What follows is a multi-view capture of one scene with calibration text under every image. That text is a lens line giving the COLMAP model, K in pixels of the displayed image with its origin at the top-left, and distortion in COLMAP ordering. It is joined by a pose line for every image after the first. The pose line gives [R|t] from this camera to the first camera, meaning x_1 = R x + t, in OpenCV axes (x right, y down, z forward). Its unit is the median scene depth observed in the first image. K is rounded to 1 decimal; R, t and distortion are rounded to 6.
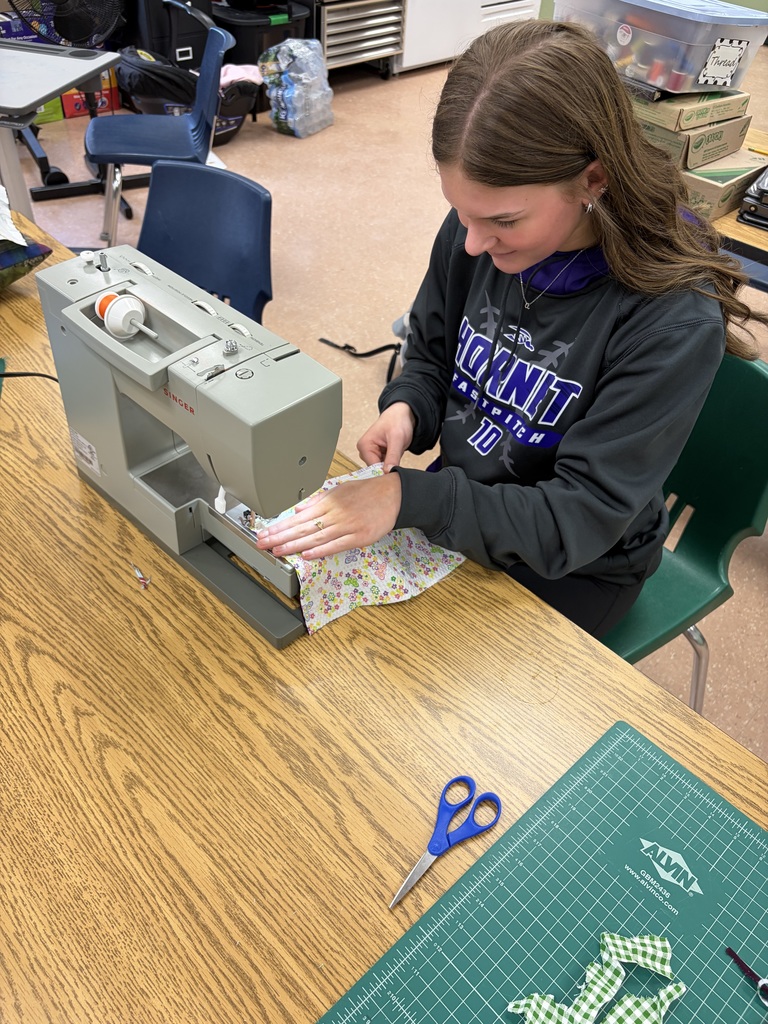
lens RADIAL K [[774.4, 0, 382.7], [0, 774.4, 510.3], [0, 0, 1]] dist [-0.011605, -0.021730]
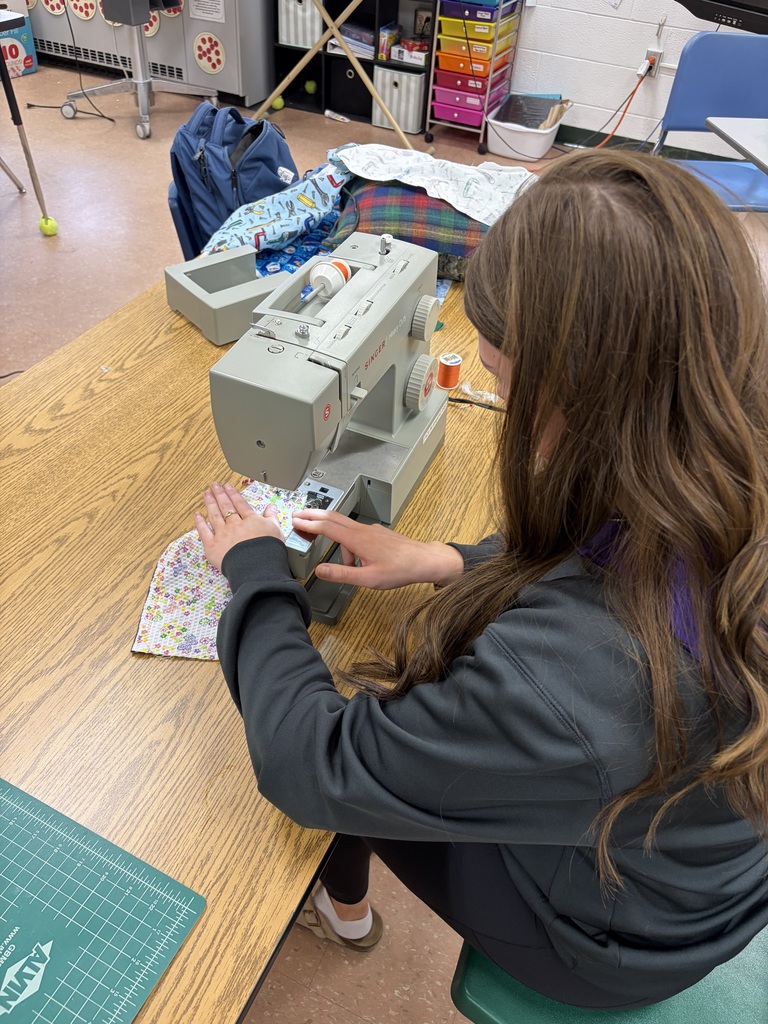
lens RADIAL K [[774.4, 0, 386.9], [0, 774.4, 508.1], [0, 0, 1]] dist [-0.011605, -0.021730]
pose [[0.359443, 0.609205, -0.706873, 0.701540], [-0.669972, 0.695761, 0.258949, -0.364380], [0.649568, 0.380508, 0.658237, 0.419619]]
